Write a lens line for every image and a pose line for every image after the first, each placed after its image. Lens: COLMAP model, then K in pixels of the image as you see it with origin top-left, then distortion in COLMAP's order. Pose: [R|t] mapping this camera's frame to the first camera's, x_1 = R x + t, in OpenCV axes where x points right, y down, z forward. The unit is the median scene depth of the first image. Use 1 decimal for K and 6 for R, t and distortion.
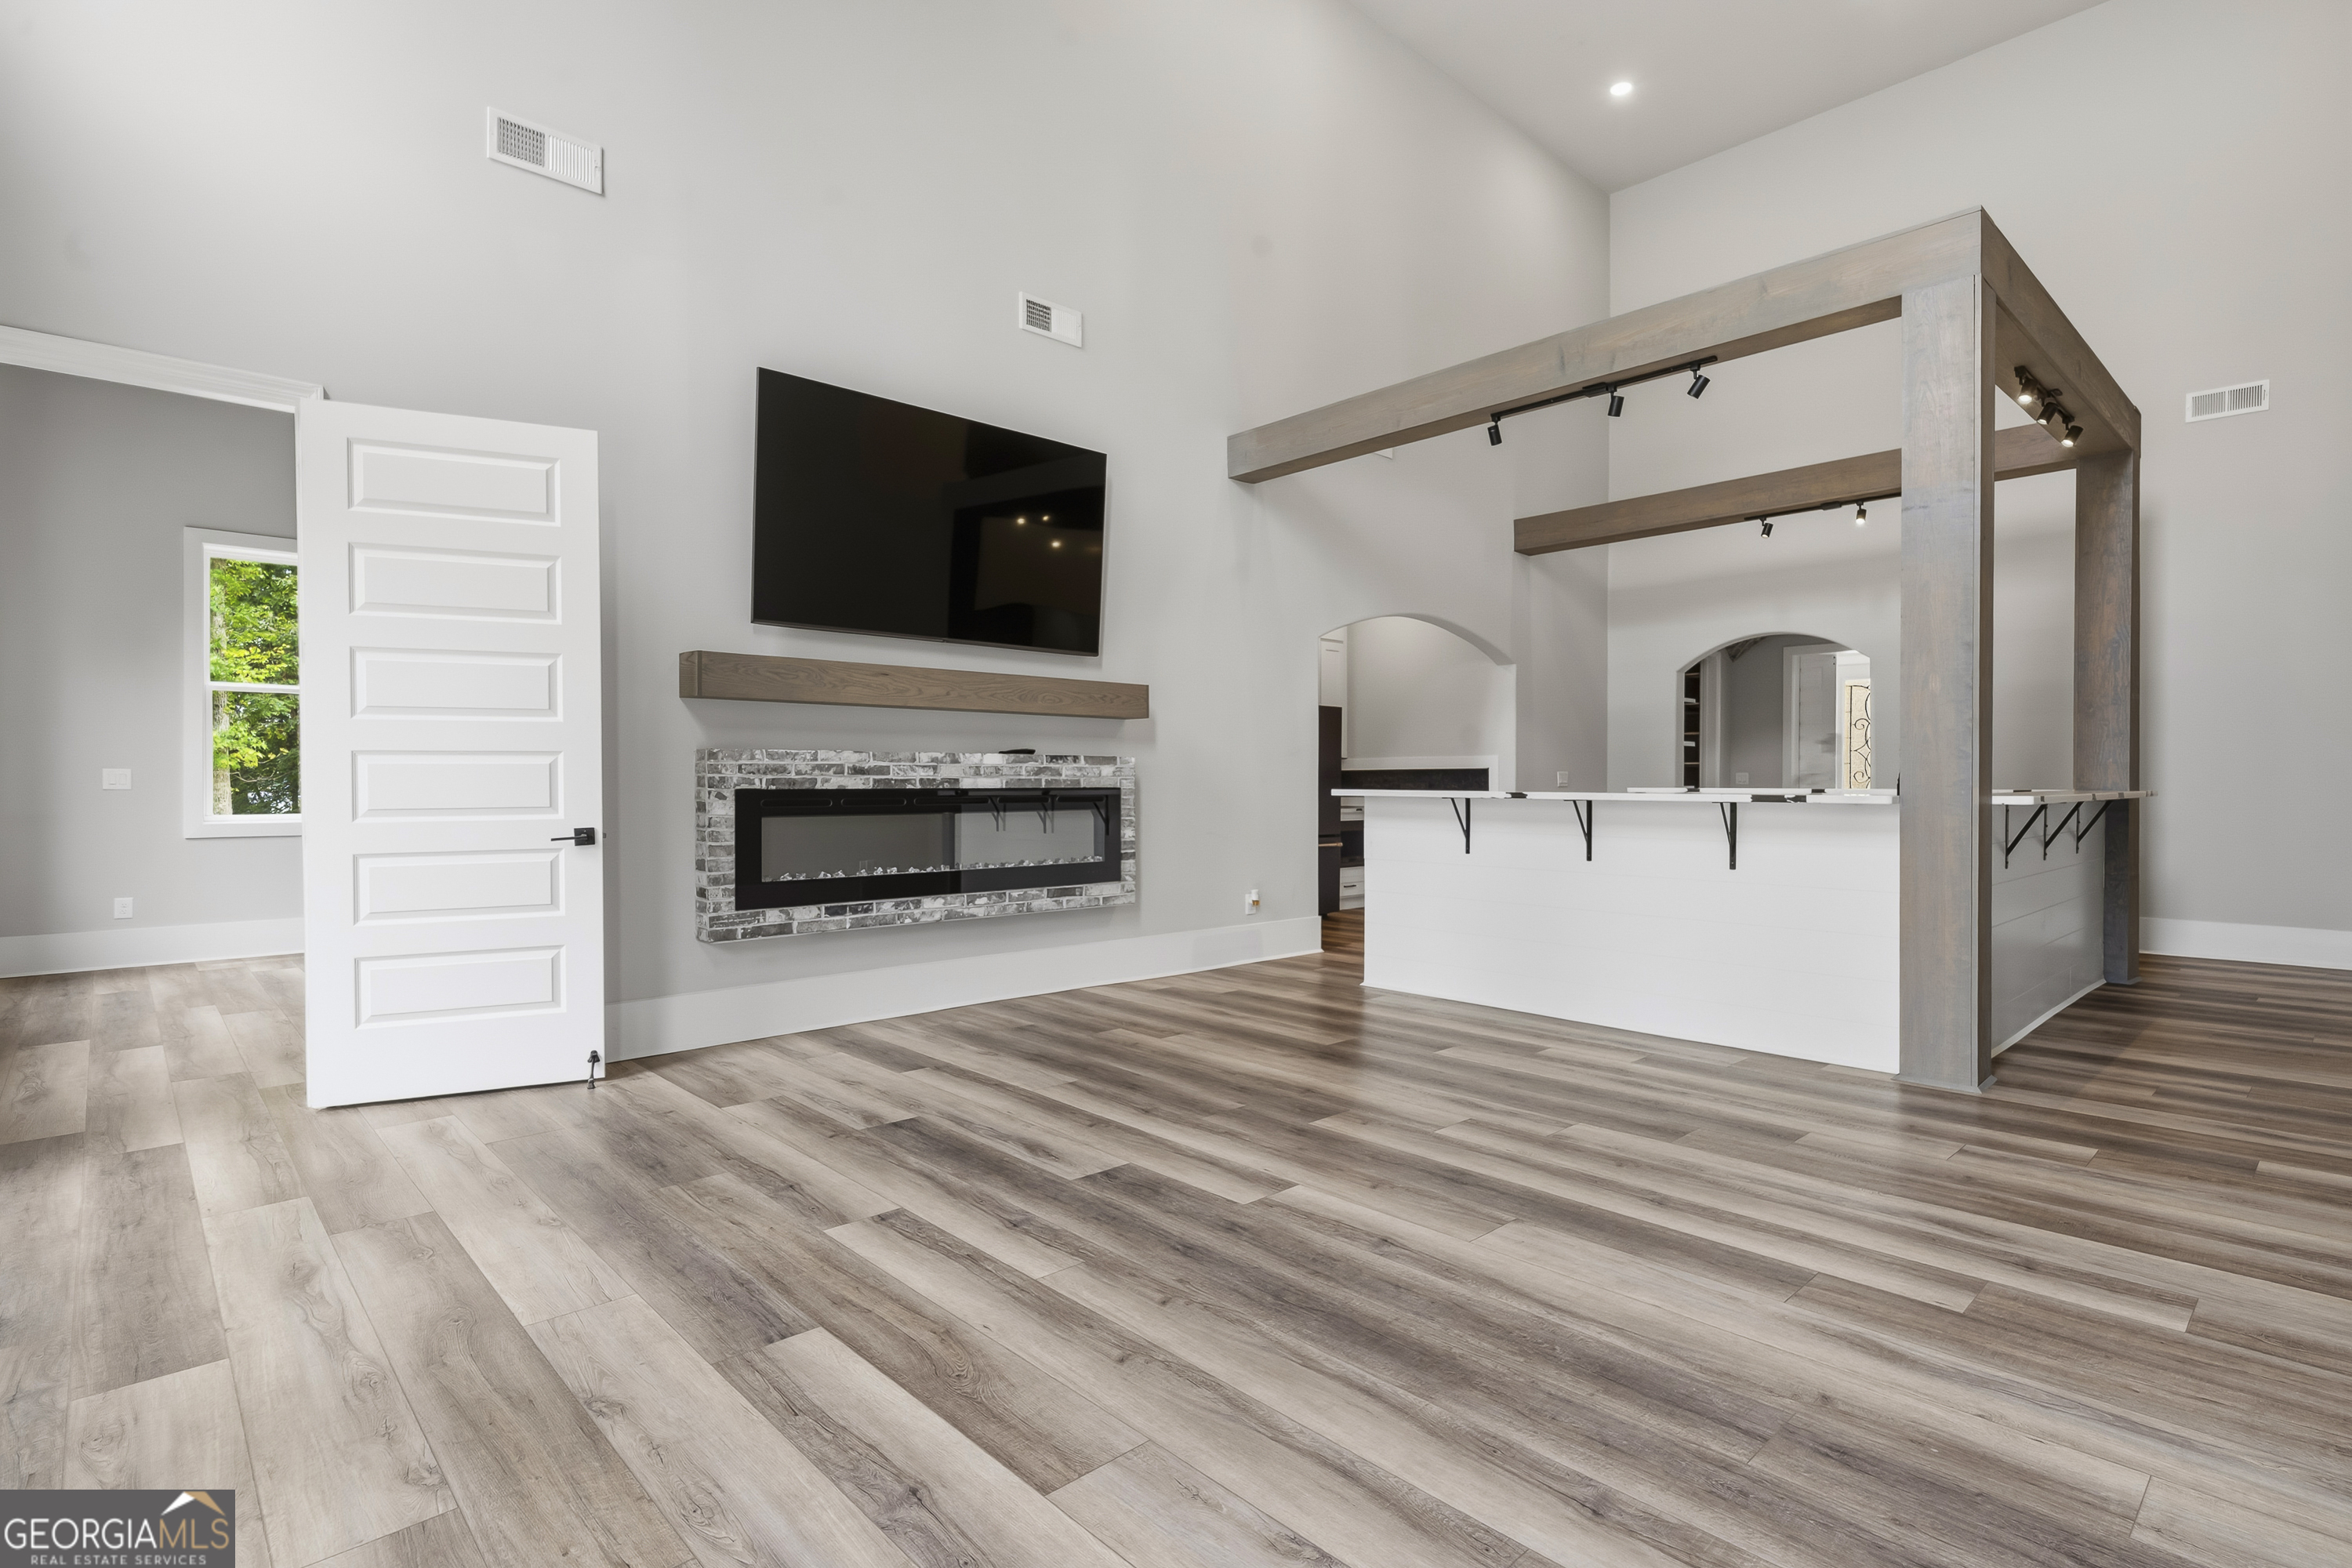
lens RADIAL K [[1150.4, 0, 1167.0], [0, 1150.4, 785.9], [0, 0, 1]] dist [-0.001442, -0.000244]
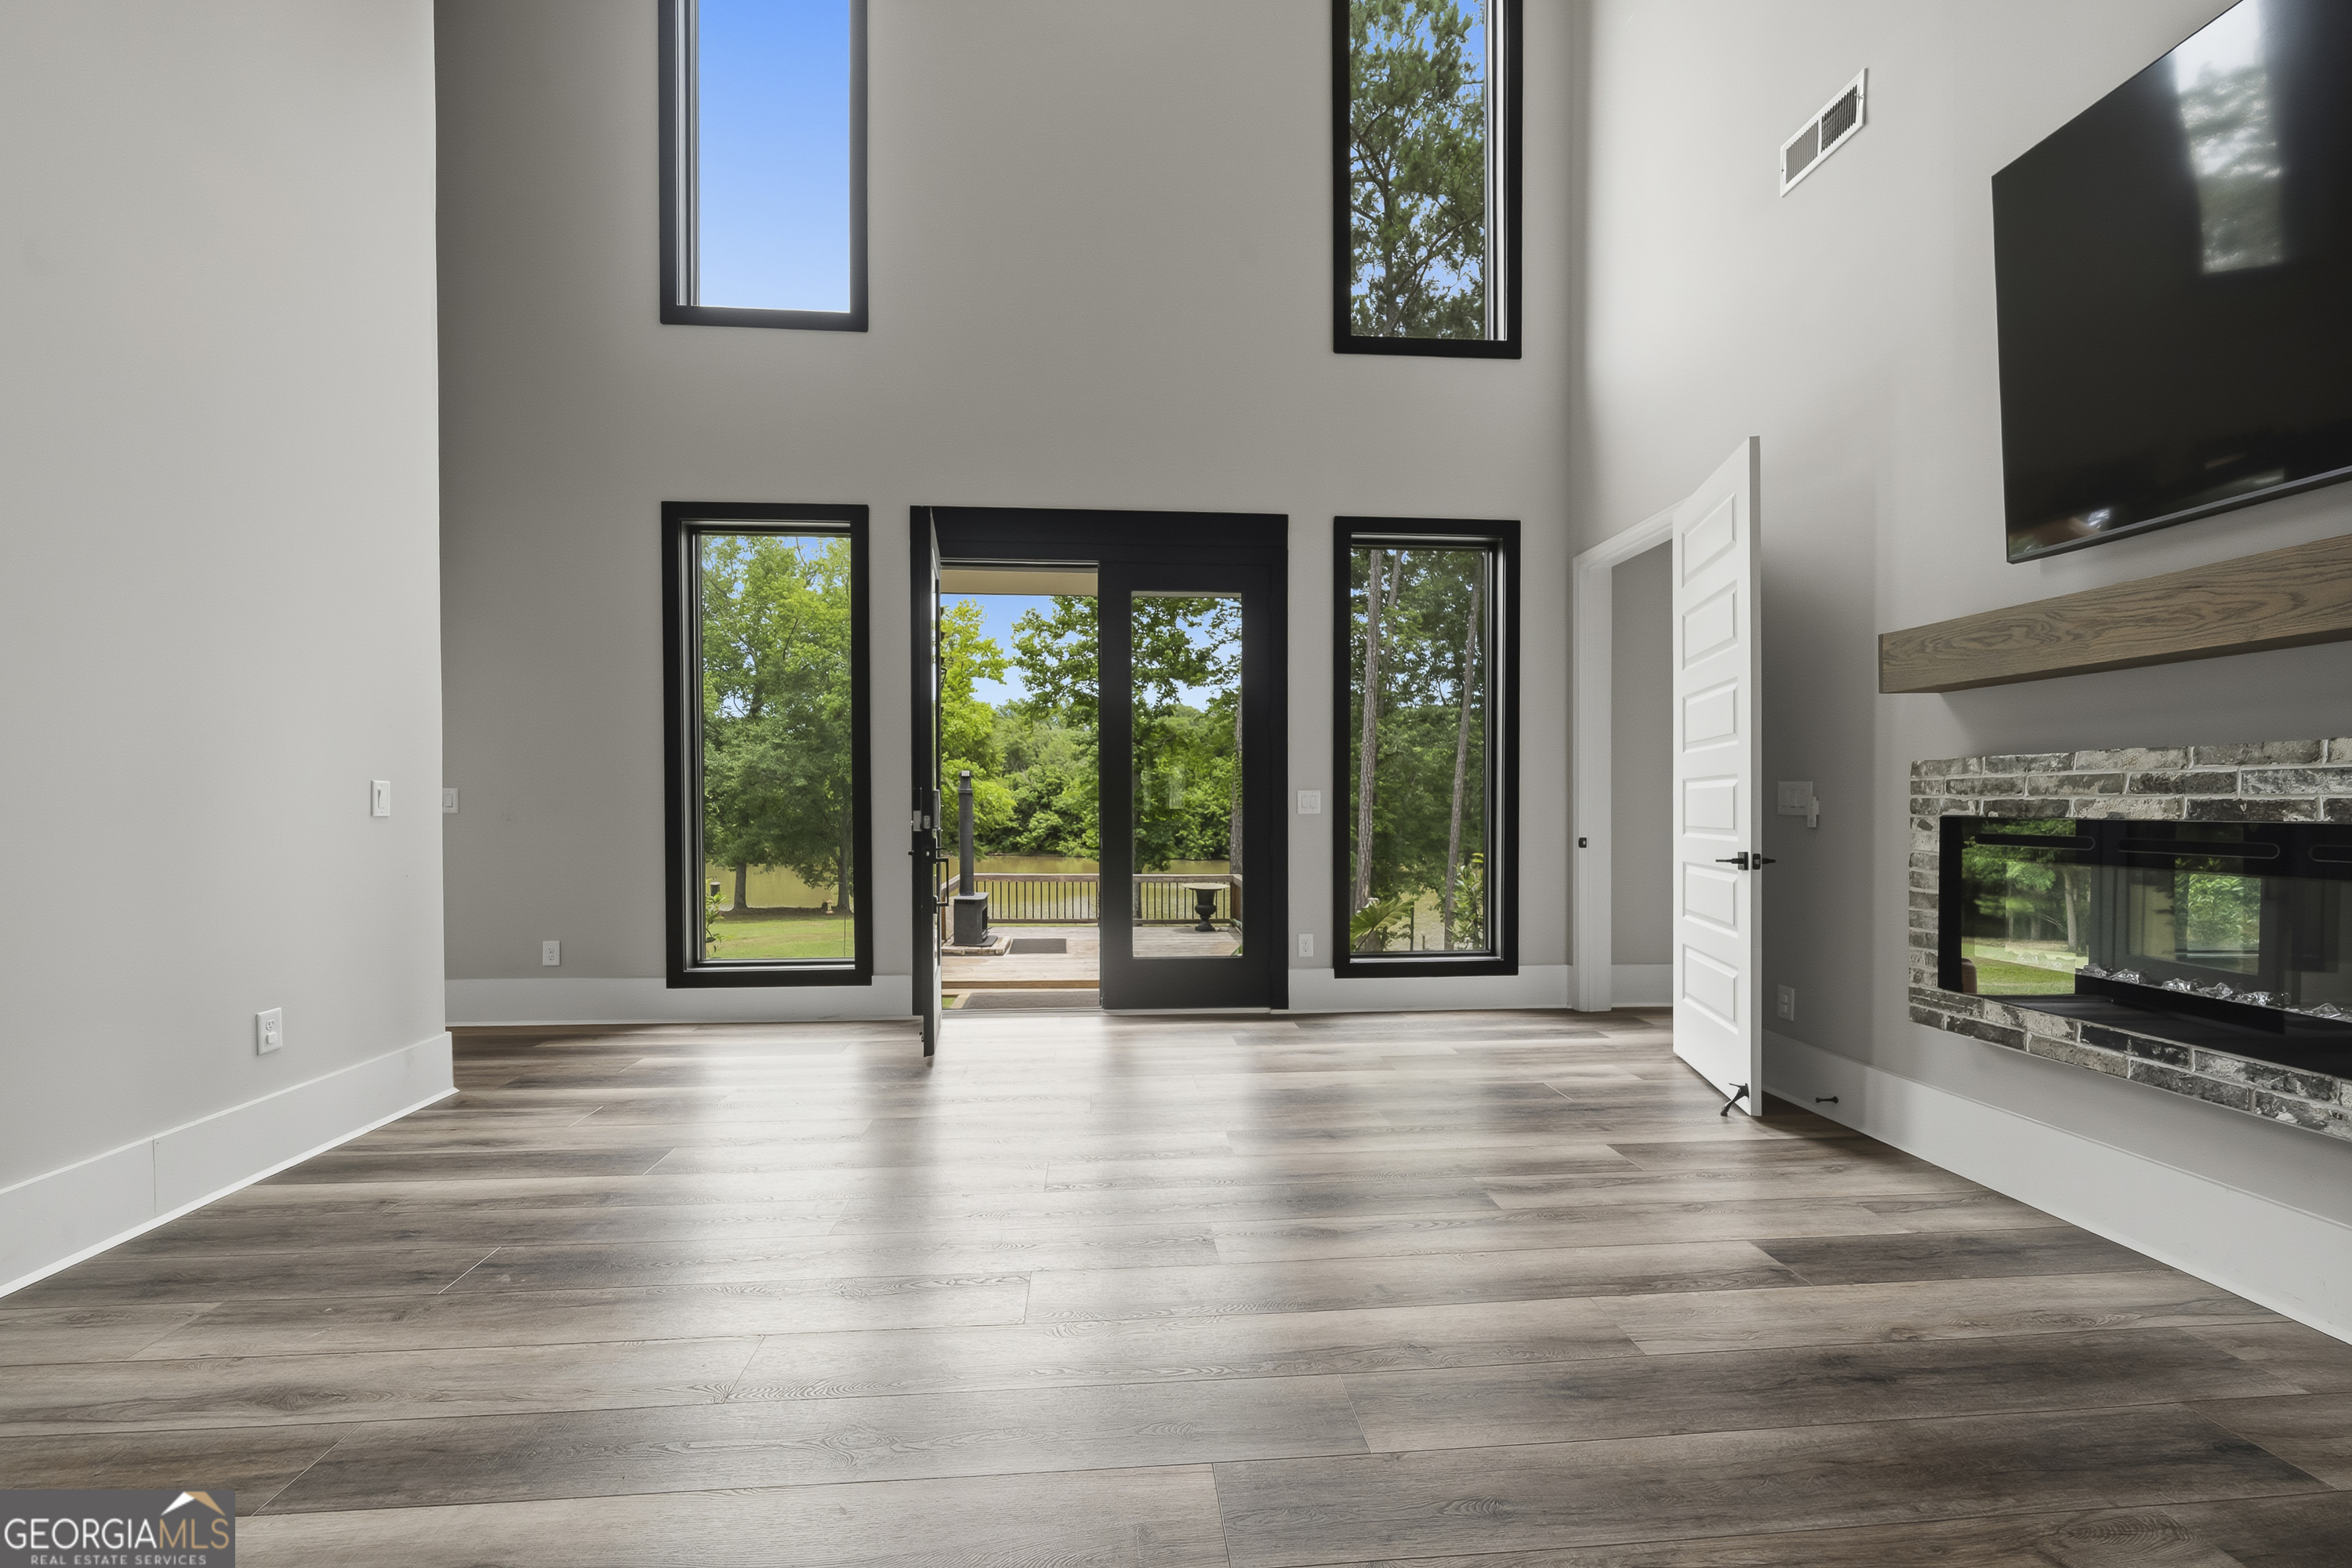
lens RADIAL K [[916.0, 0, 1163.6], [0, 916.0, 804.8], [0, 0, 1]] dist [-0.007810, 0.000258]
pose [[-0.623406, 0.001152, -0.781898, 0.359087], [-0.005013, 0.999972, 0.005470, -0.004641], [0.781882, 0.007329, -0.623383, 0.971298]]
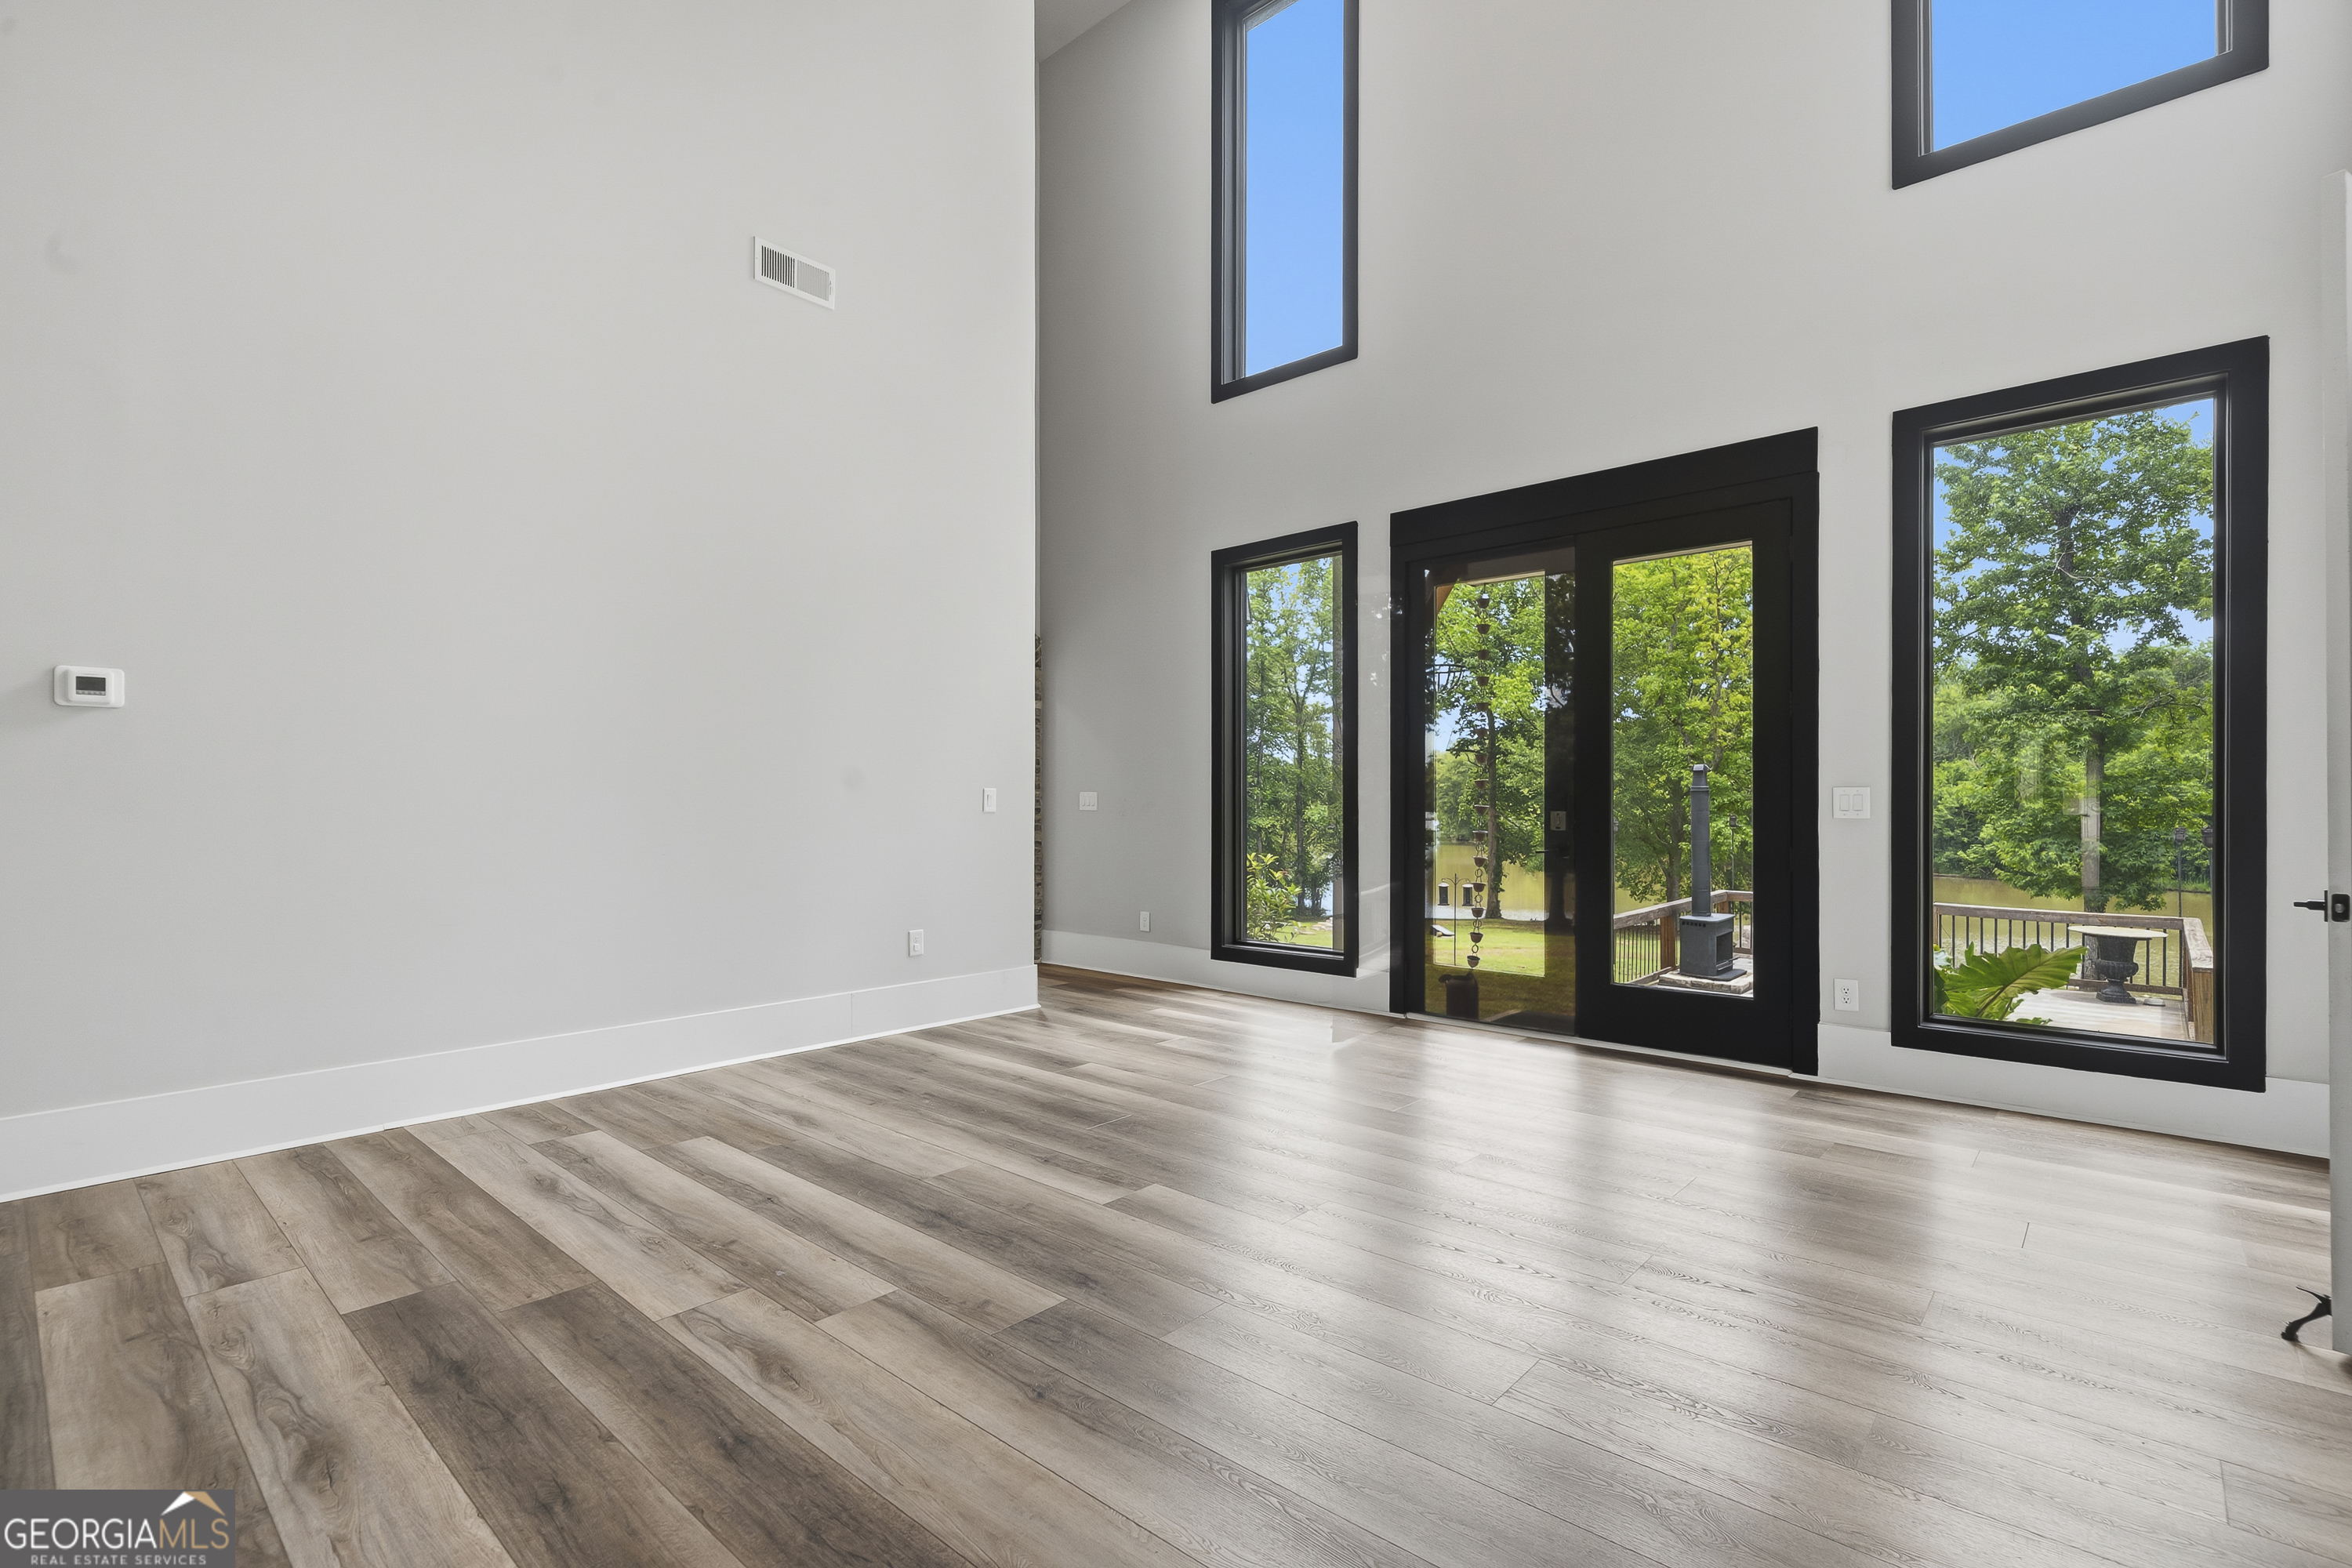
lens RADIAL K [[1046.2, 0, 1176.2], [0, 1046.2, 786.2], [0, 0, 1]] dist [0.003782, -0.000166]
pose [[-0.995218, -0.002175, -0.097659, 0.094077], [-0.001248, 0.999954, -0.009556, -0.008055], [0.097675, -0.009388, -0.995174, 1.285953]]
